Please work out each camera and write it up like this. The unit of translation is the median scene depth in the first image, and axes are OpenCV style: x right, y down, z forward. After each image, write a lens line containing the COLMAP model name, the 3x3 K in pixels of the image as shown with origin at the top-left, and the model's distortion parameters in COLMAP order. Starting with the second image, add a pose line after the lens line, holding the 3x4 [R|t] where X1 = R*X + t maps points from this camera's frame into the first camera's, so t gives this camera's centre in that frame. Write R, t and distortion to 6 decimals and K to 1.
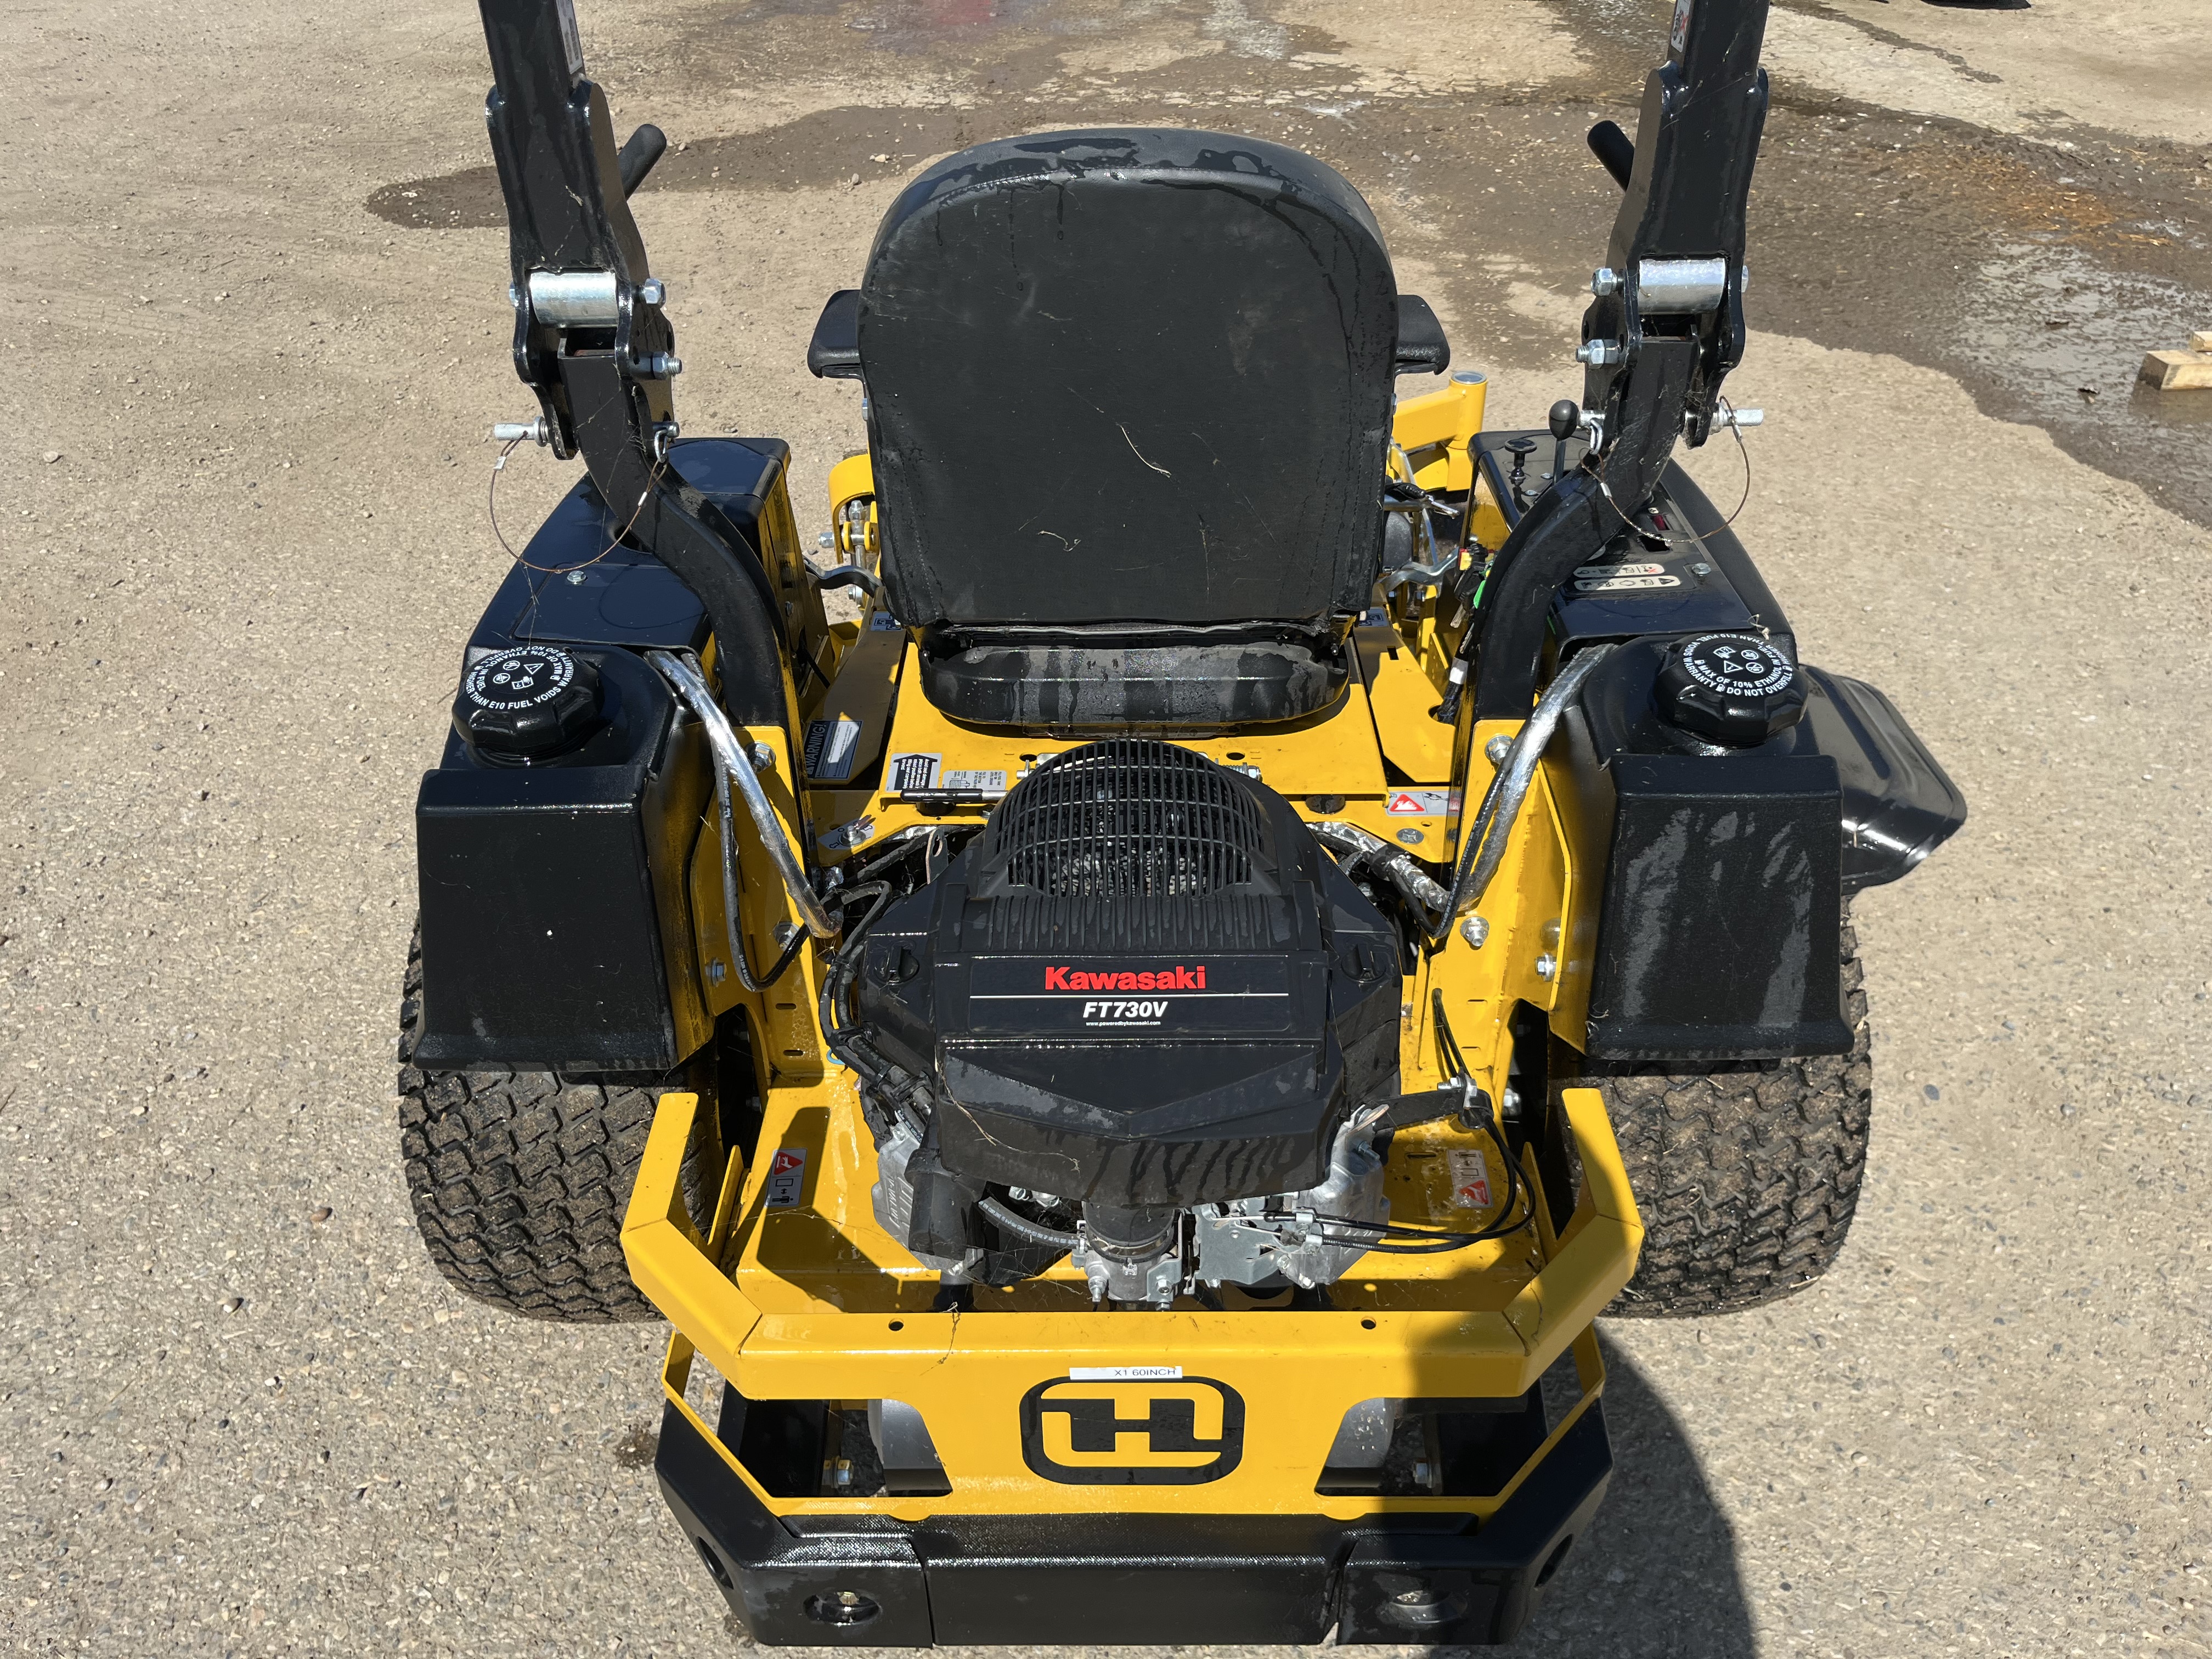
lens RADIAL K [[1662.6, 0, 1111.9], [0, 1662.6, 818.6], [0, 0, 1]] dist [0.068726, -0.095791]
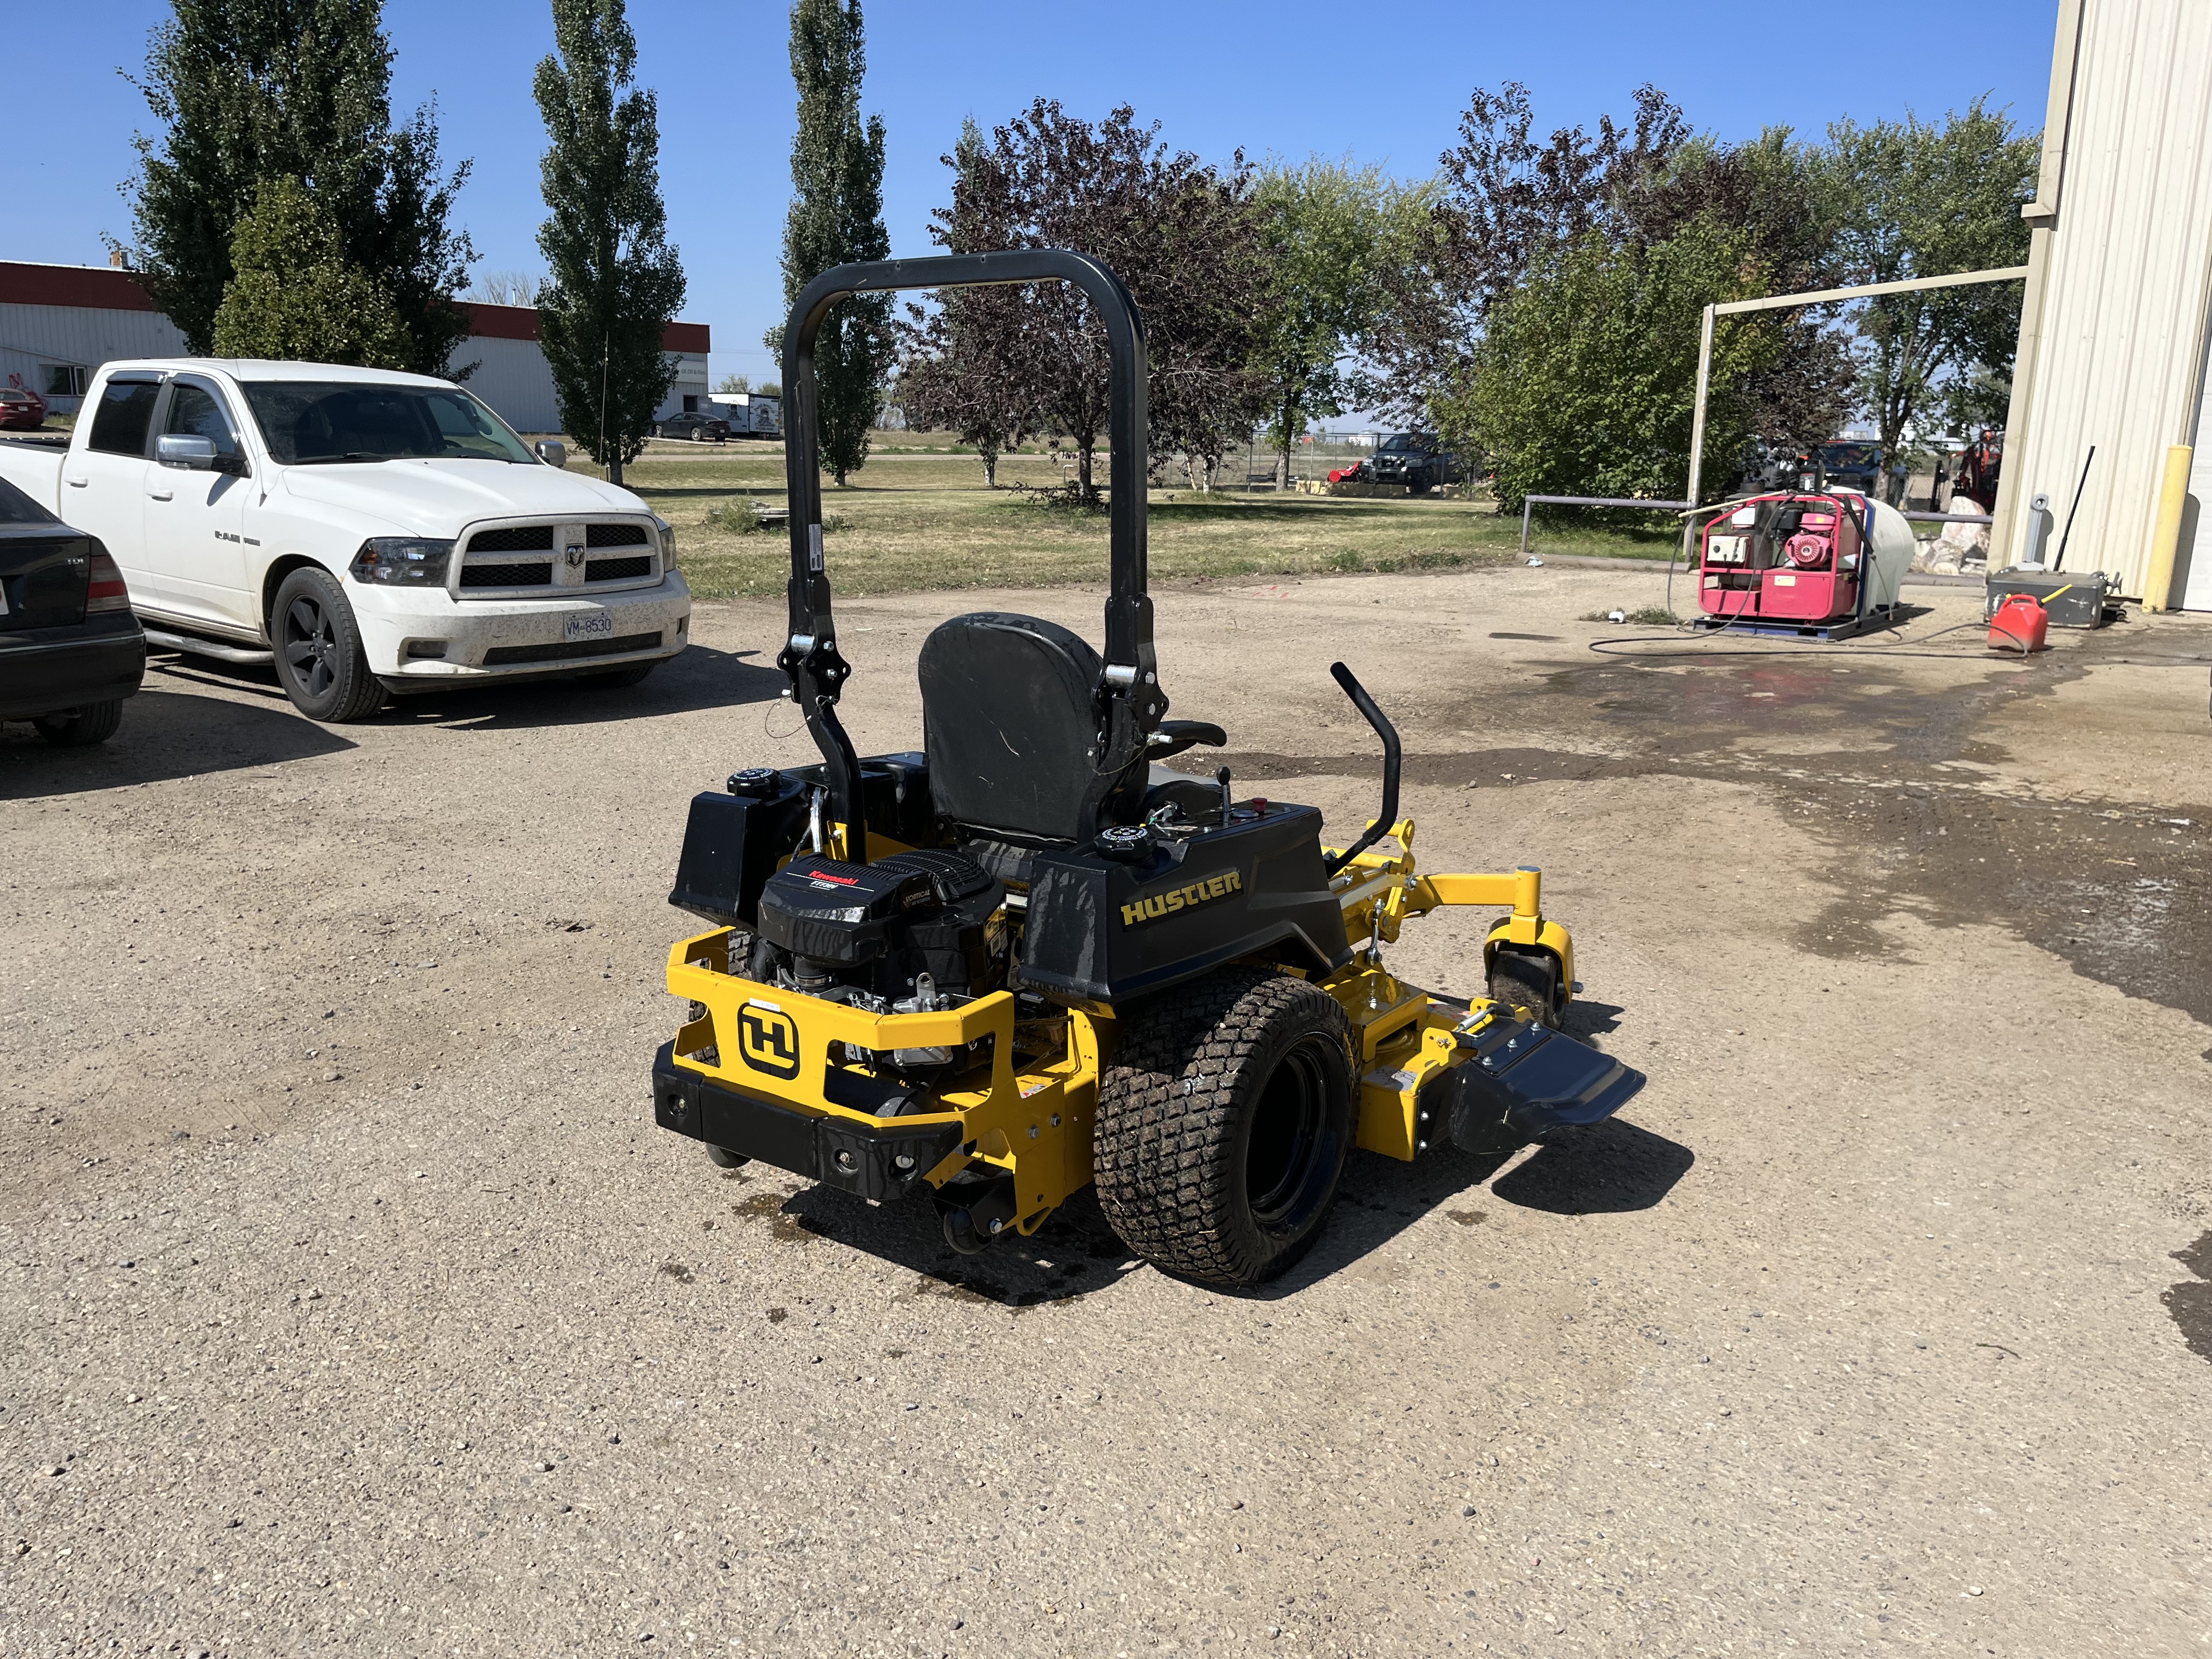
lens RADIAL K [[1662.6, 0, 1111.9], [0, 1662.6, 818.6], [0, 0, 1]] dist [0.068726, -0.095791]
pose [[0.818717, 0.140618, -0.556713, 1.646284], [-0.342708, 0.897591, -0.277276, 0.534832], [0.460710, 0.417800, 0.783064, -0.811373]]
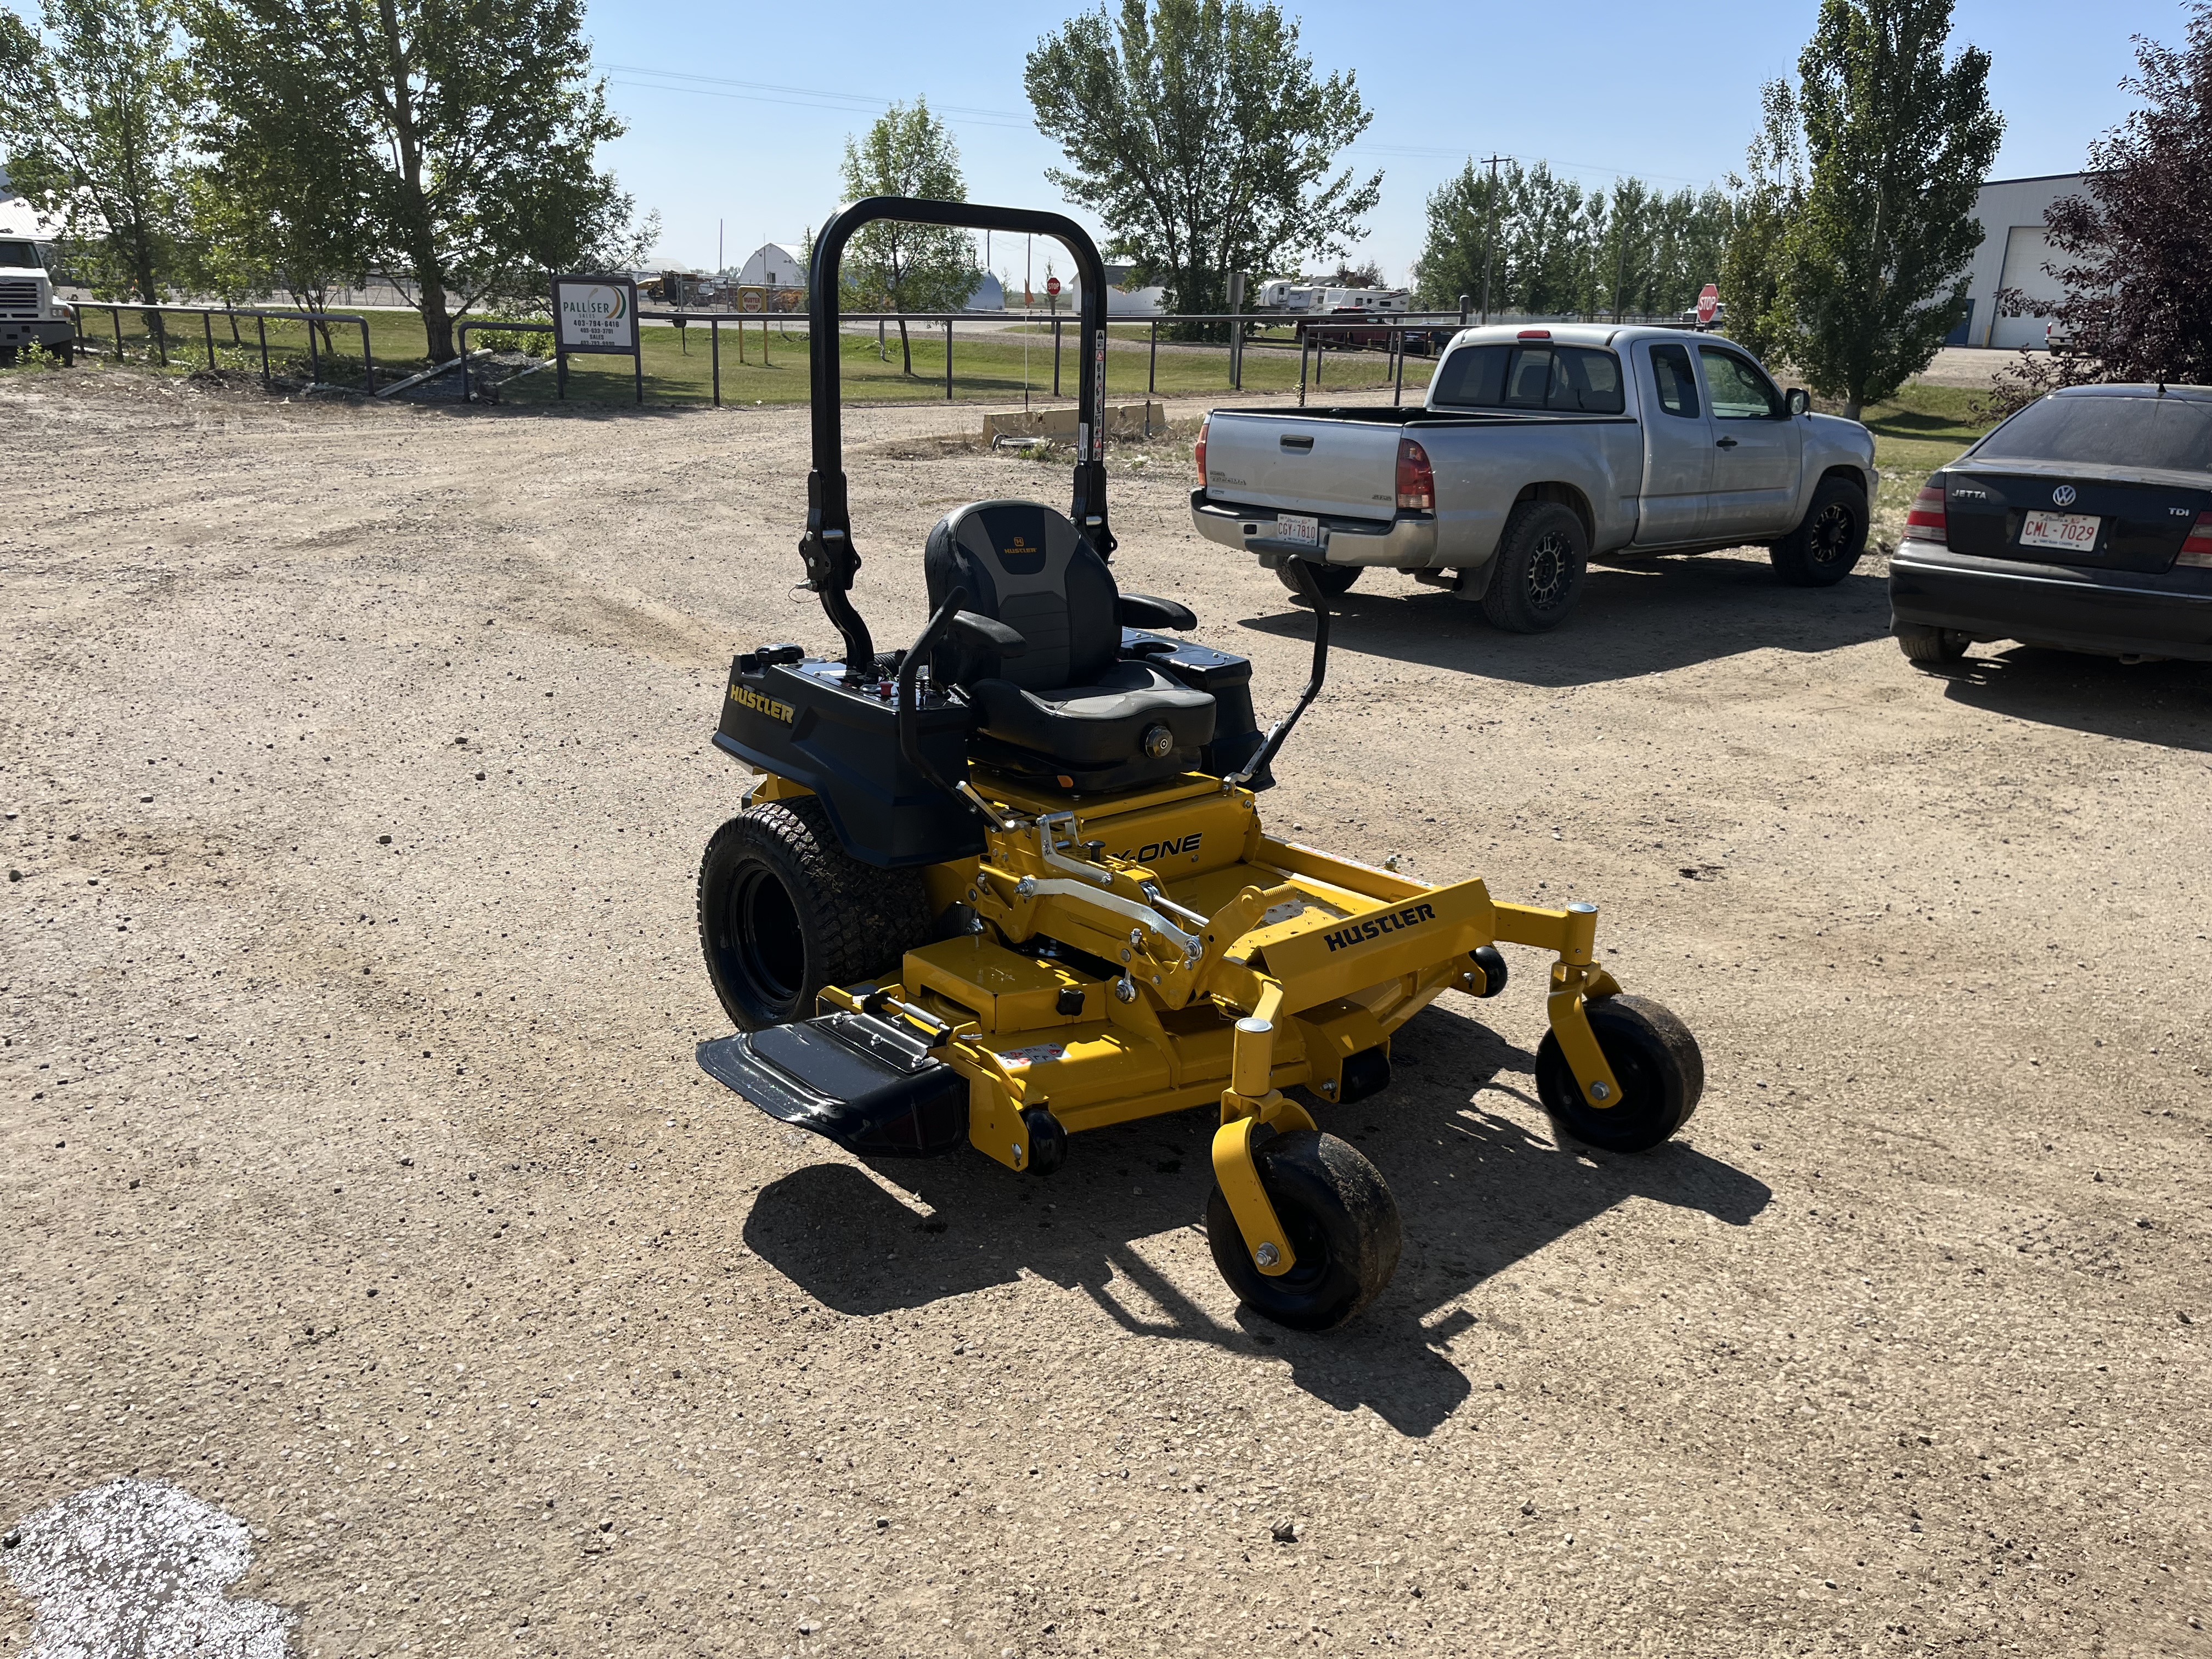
lens RADIAL K [[1662.6, 0, 1111.9], [0, 1662.6, 818.6], [0, 0, 1]] dist [0.068726, -0.095791]
pose [[-0.731529, 0.171294, -0.659942, 2.003807], [-0.411149, 0.661309, 0.627397, -2.060395], [0.543895, 0.730294, -0.413339, 2.863839]]
